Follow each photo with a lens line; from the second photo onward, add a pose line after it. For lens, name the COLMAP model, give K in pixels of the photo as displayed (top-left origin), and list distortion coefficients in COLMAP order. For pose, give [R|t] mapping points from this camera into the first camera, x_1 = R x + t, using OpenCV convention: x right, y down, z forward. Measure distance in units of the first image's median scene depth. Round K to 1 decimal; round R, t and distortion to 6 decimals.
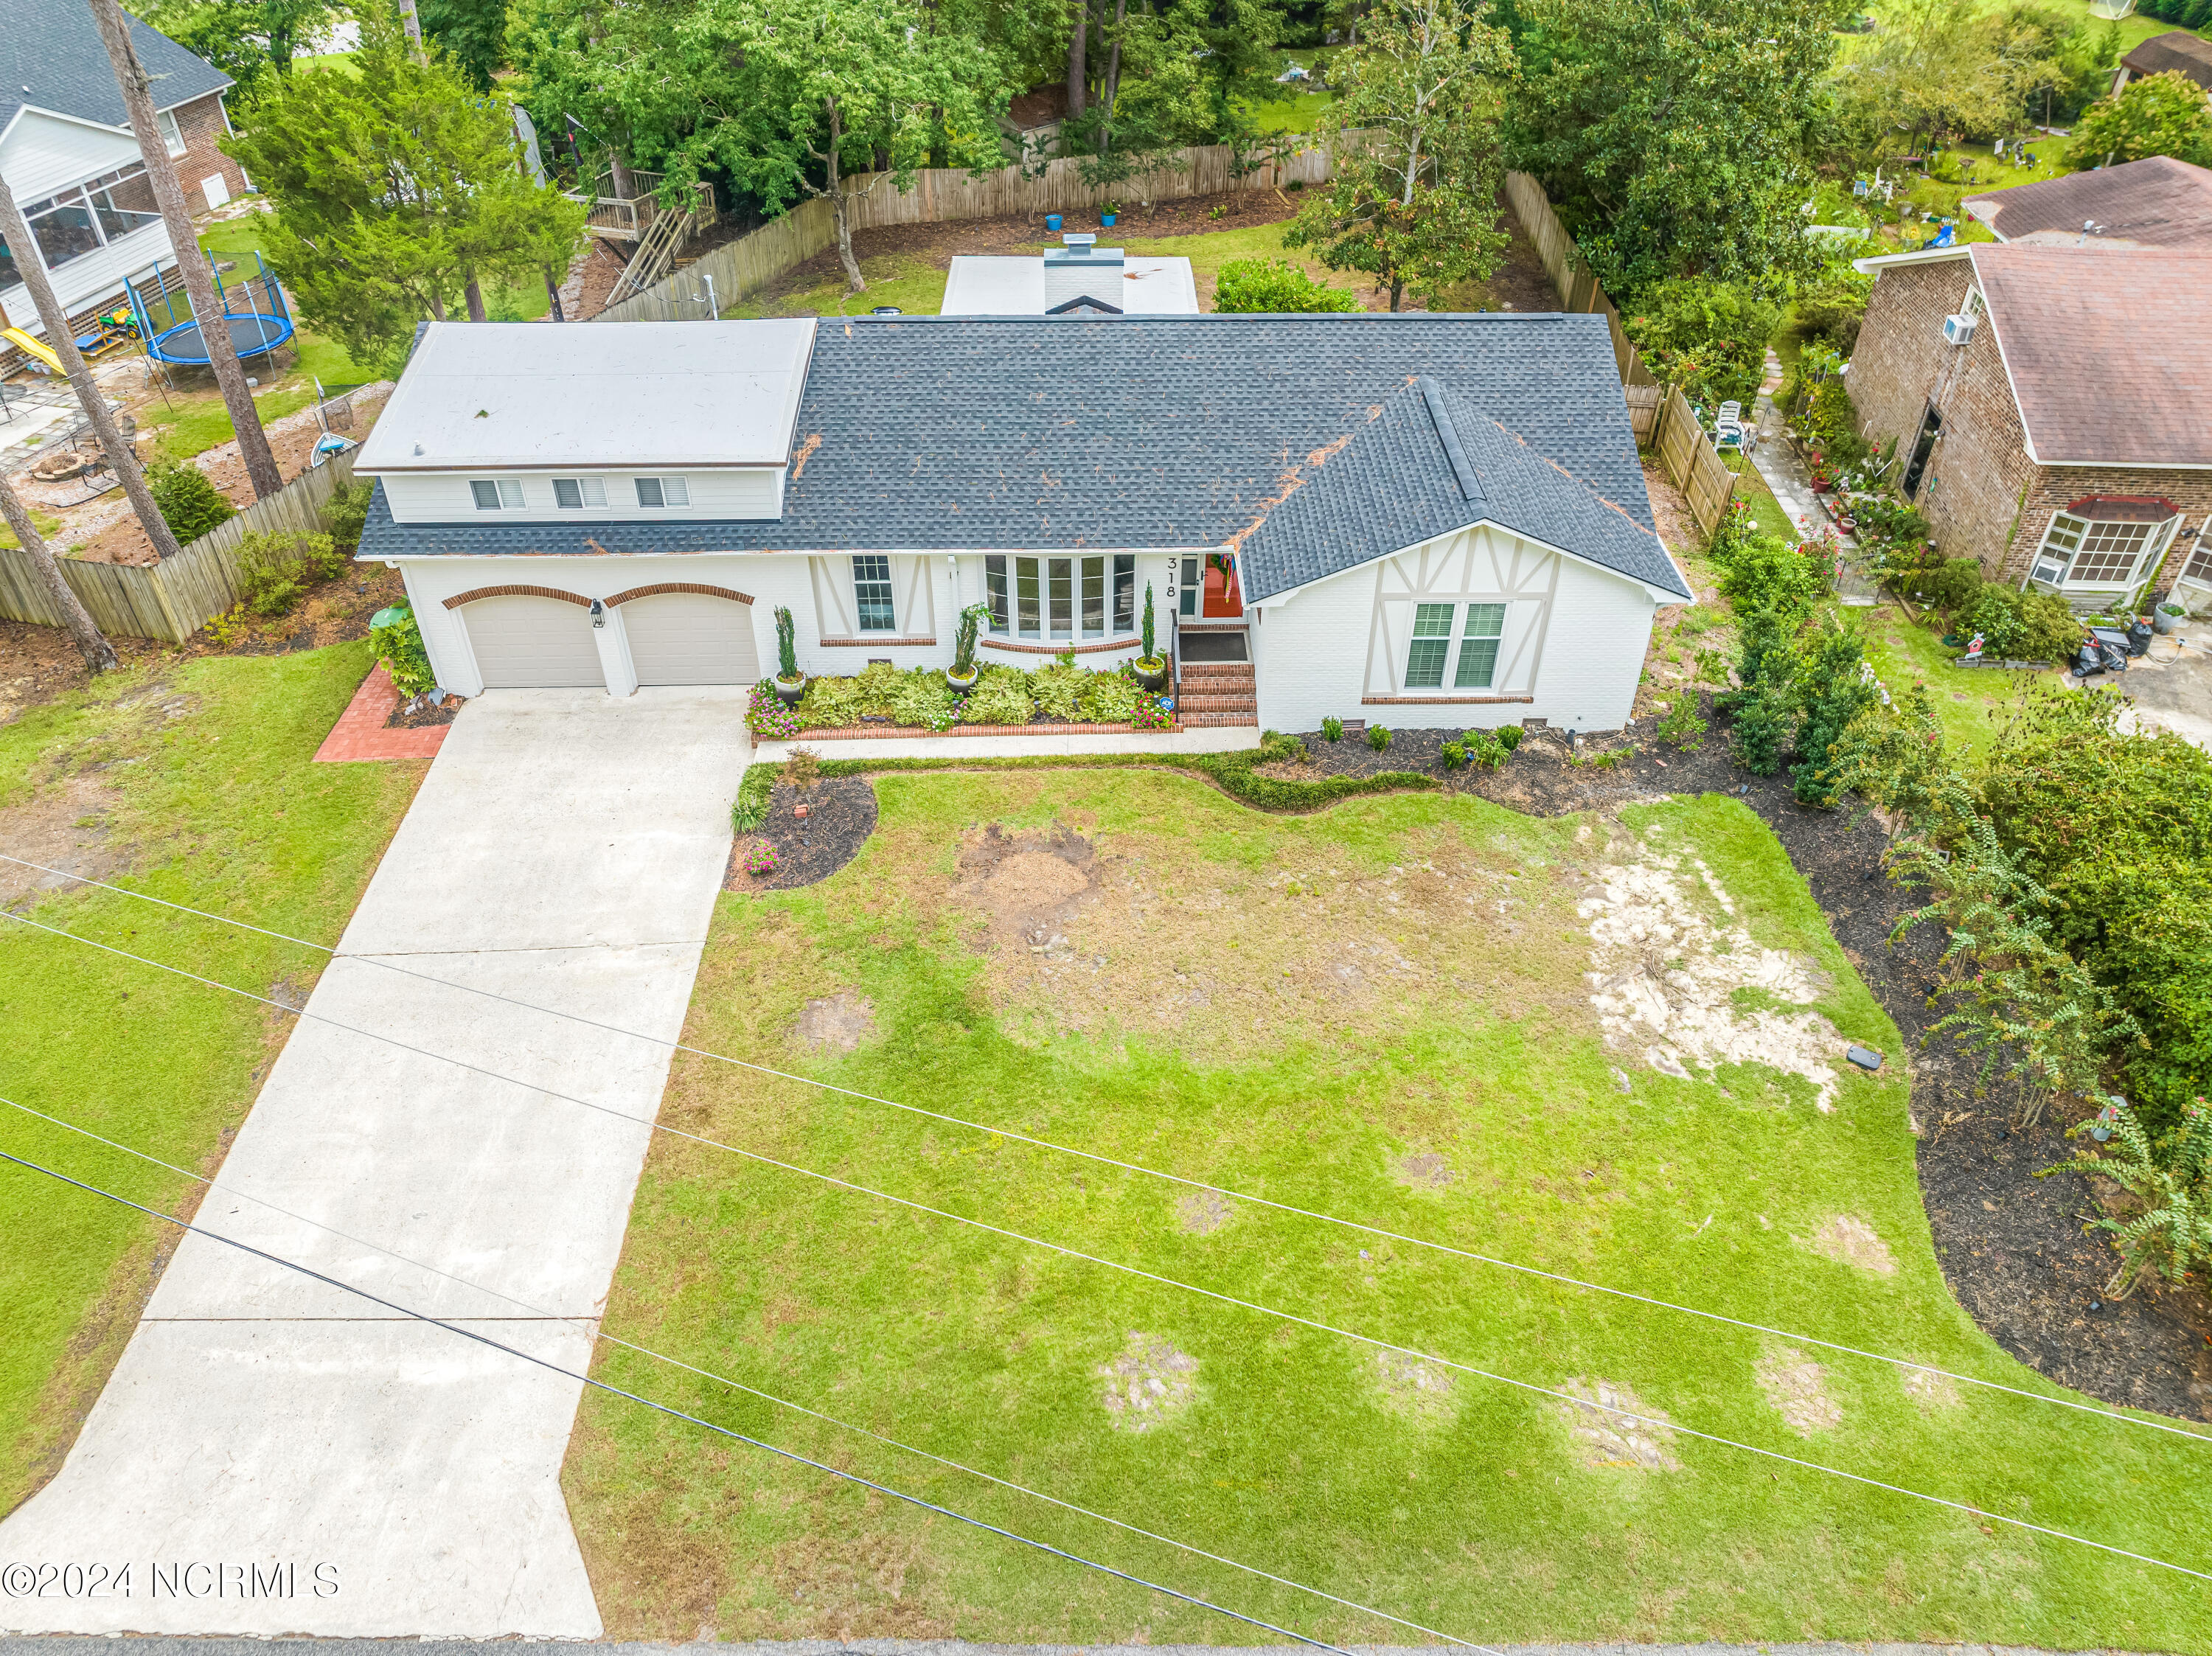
lens RADIAL K [[1554.0, 0, 1106.0], [0, 1554.0, 828.0], [0, 0, 1]] dist [-0.037863, -0.001774]
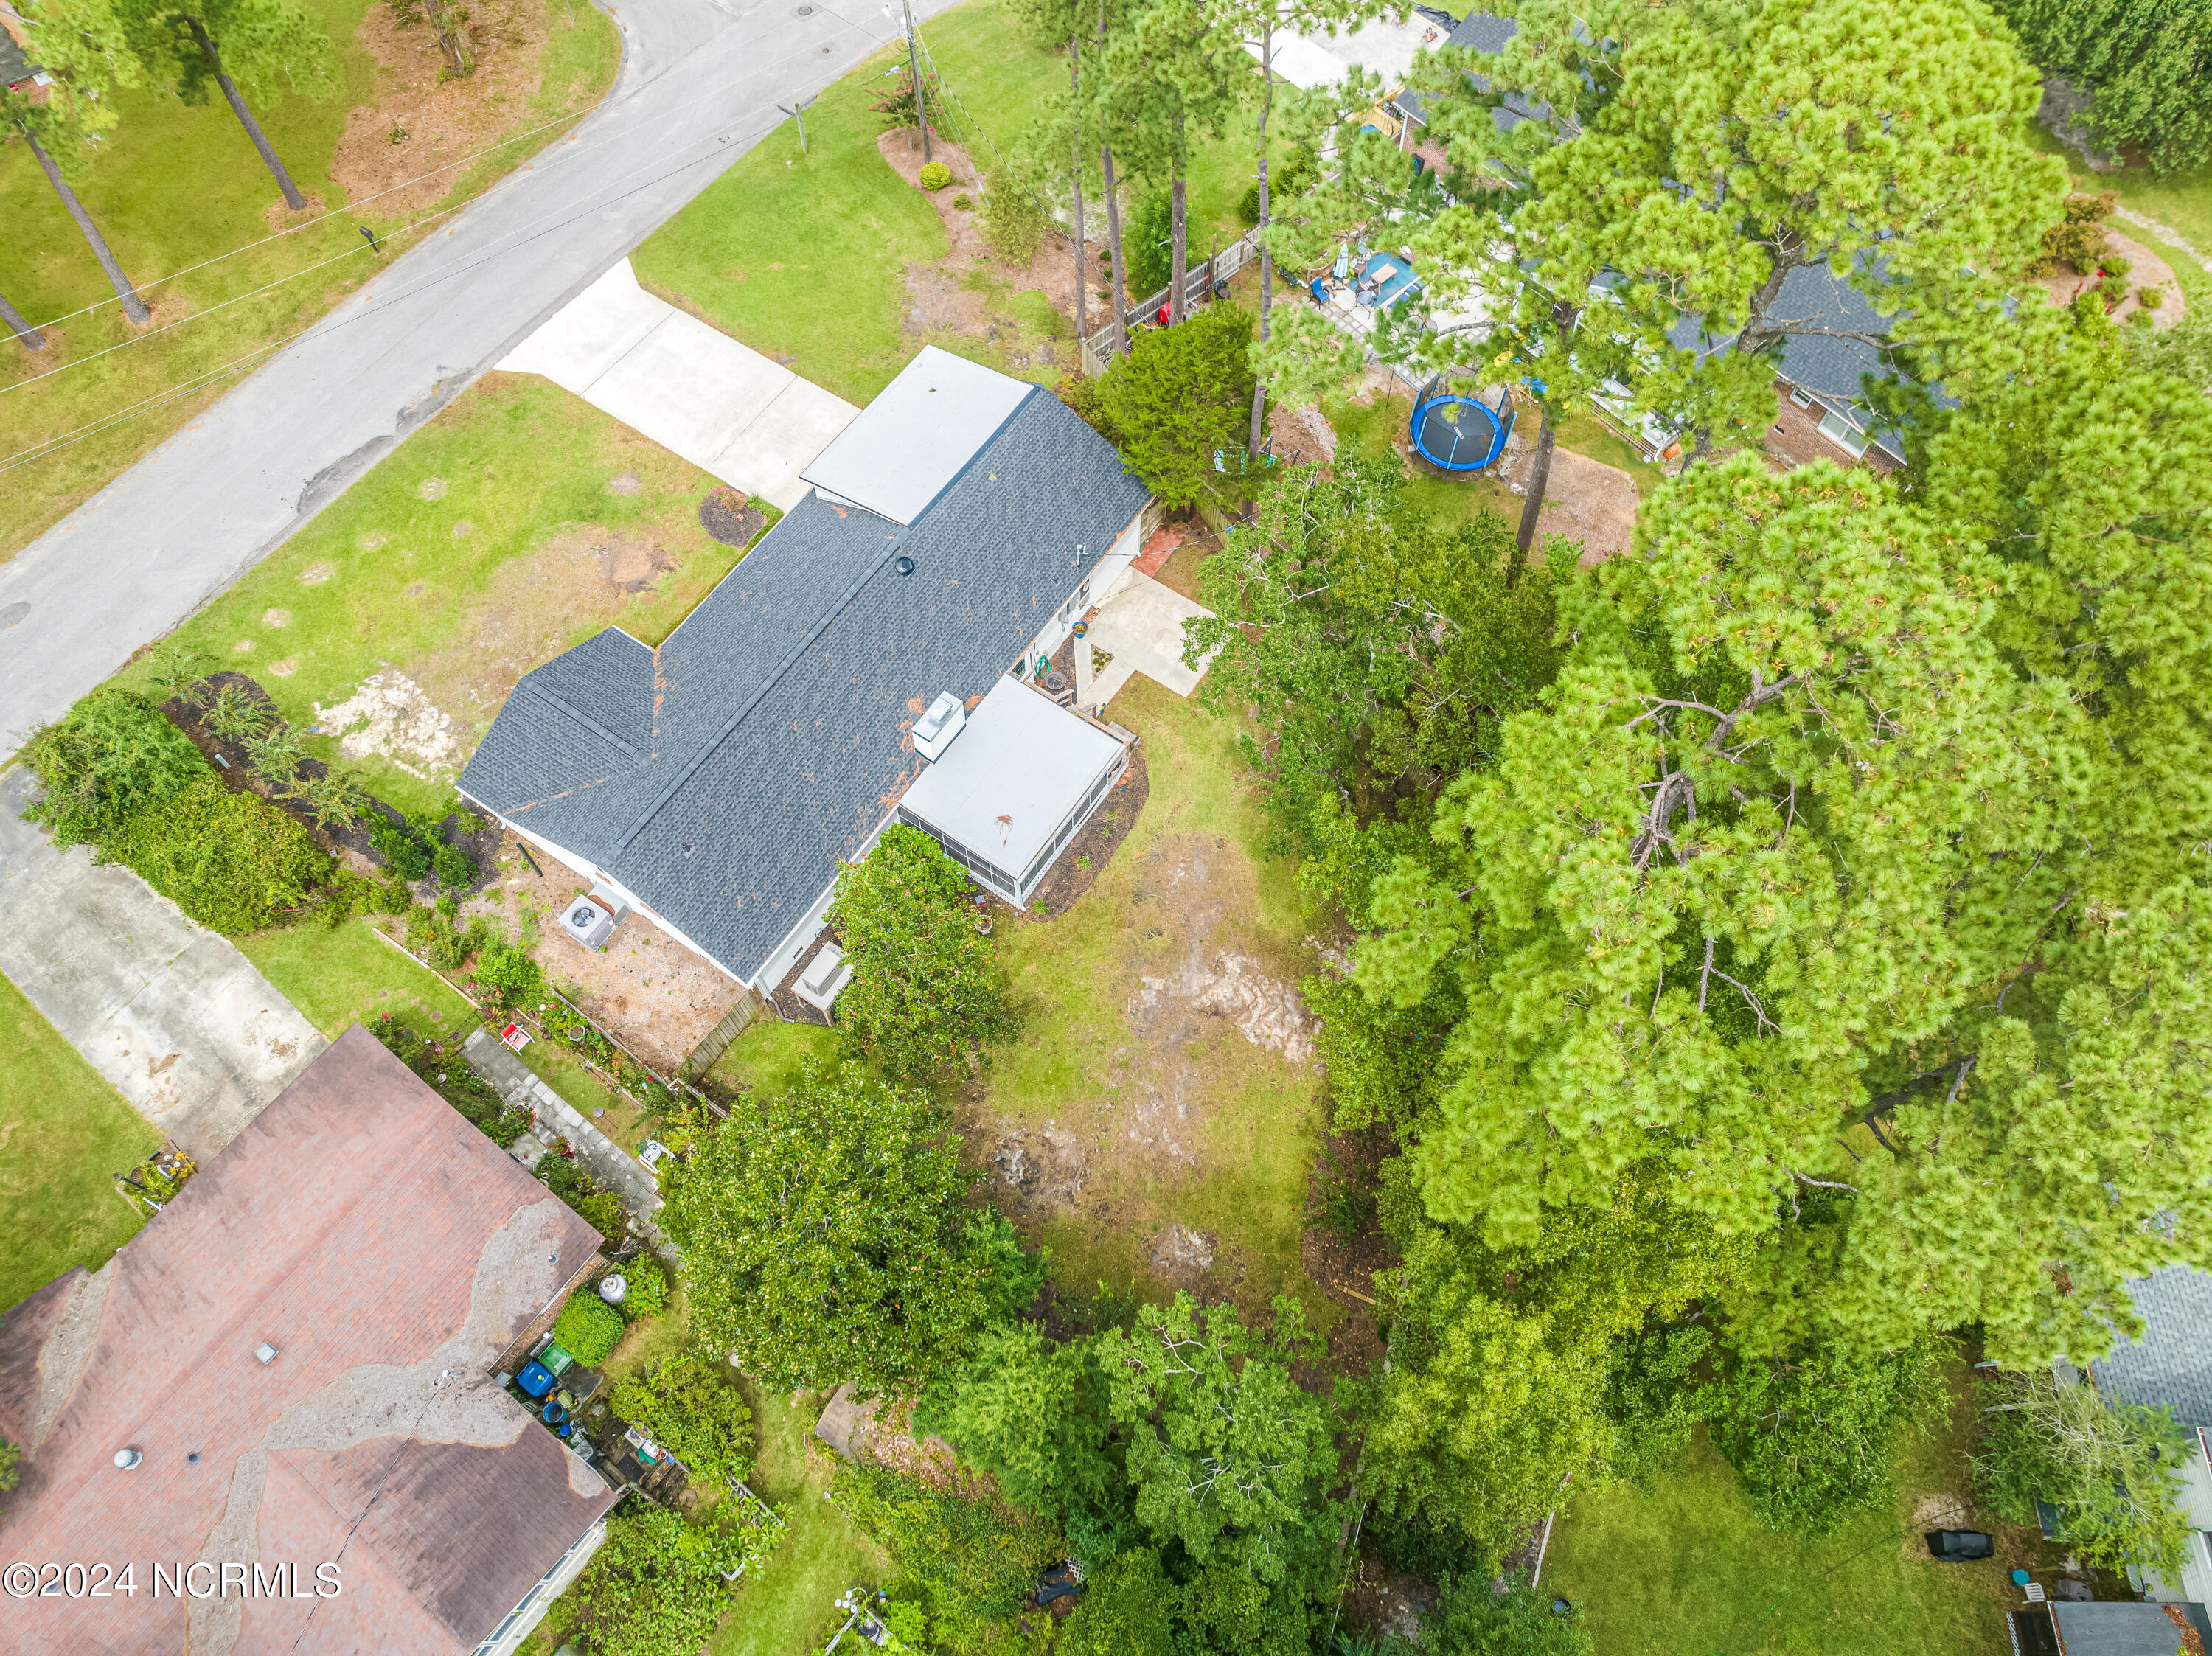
lens RADIAL K [[1554.0, 0, 1106.0], [0, 1554.0, 828.0], [0, 0, 1]] dist [-0.037863, -0.001774]
pose [[-0.569774, 0.729615, -0.378180, 0.646401], [-0.527803, 0.027841, 0.848911, -2.087500], [0.629907, 0.683291, 0.369230, 0.787974]]
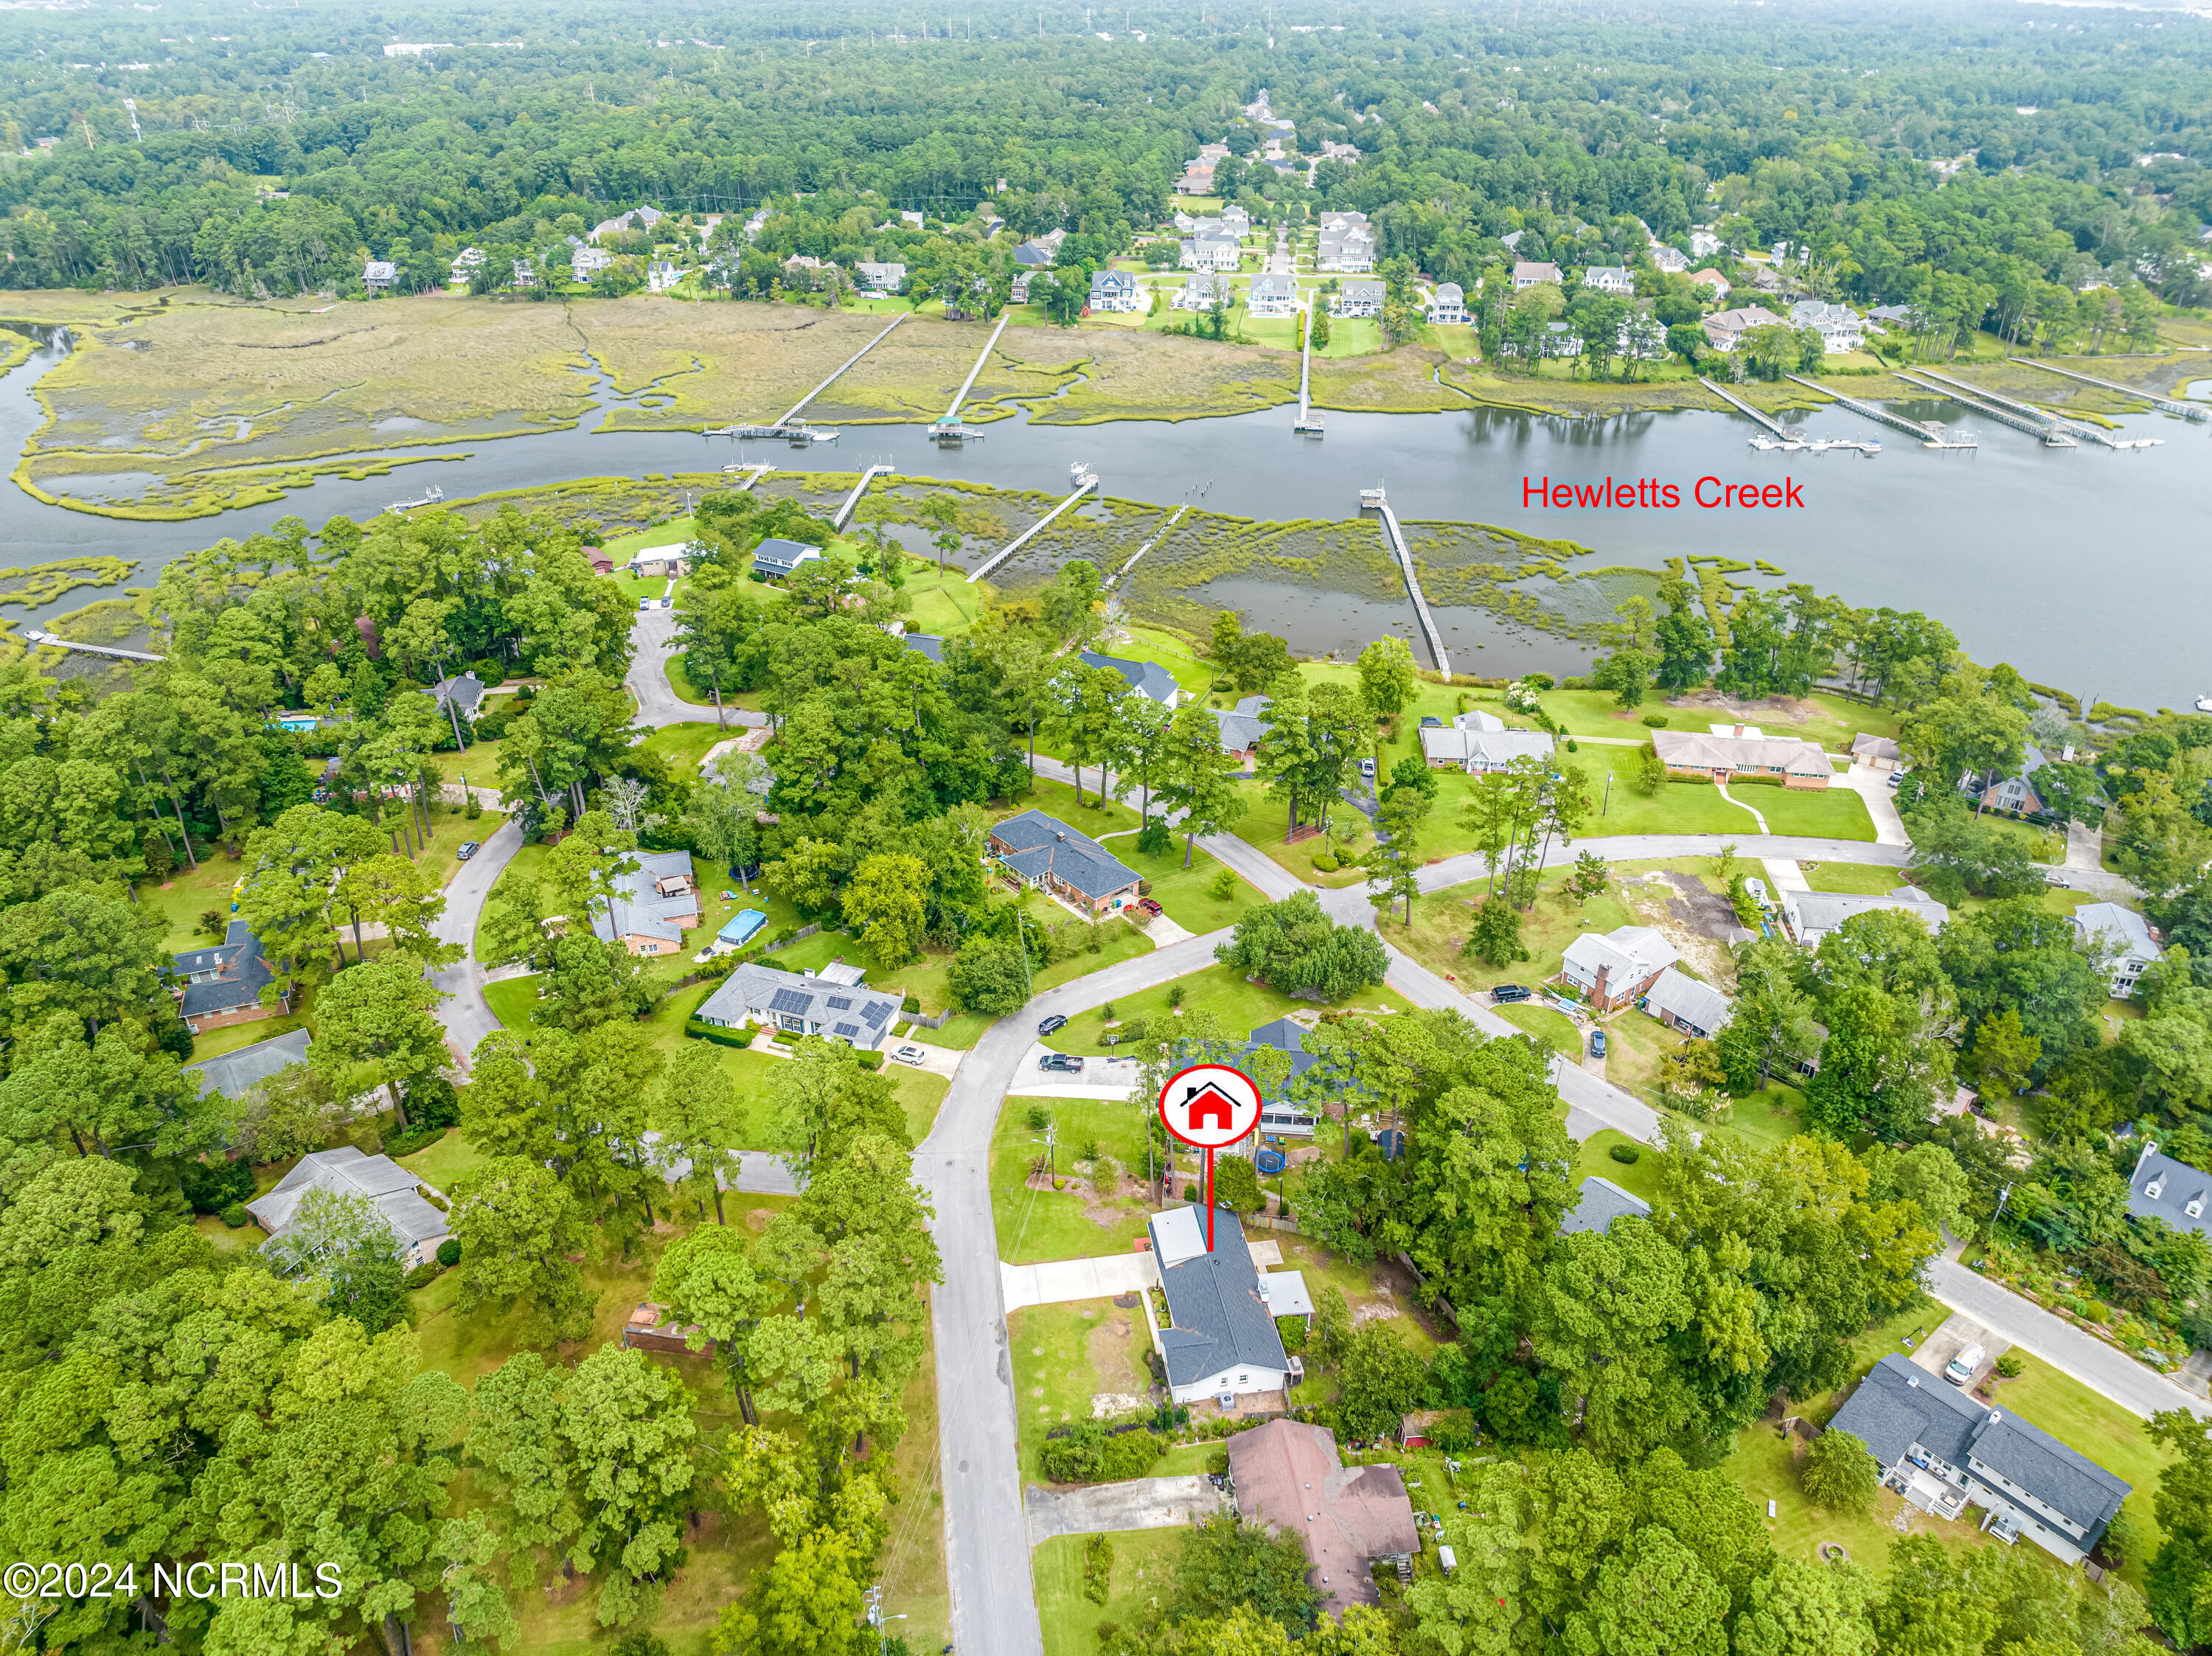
lens RADIAL K [[1554.0, 0, 1106.0], [0, 1554.0, 828.0], [0, 0, 1]] dist [-0.037863, -0.001774]
pose [[0.150320, 0.493590, -0.856605, 4.166636], [-0.636911, 0.711037, 0.297944, -3.132936], [0.756141, 0.500794, 0.421256, -2.655325]]
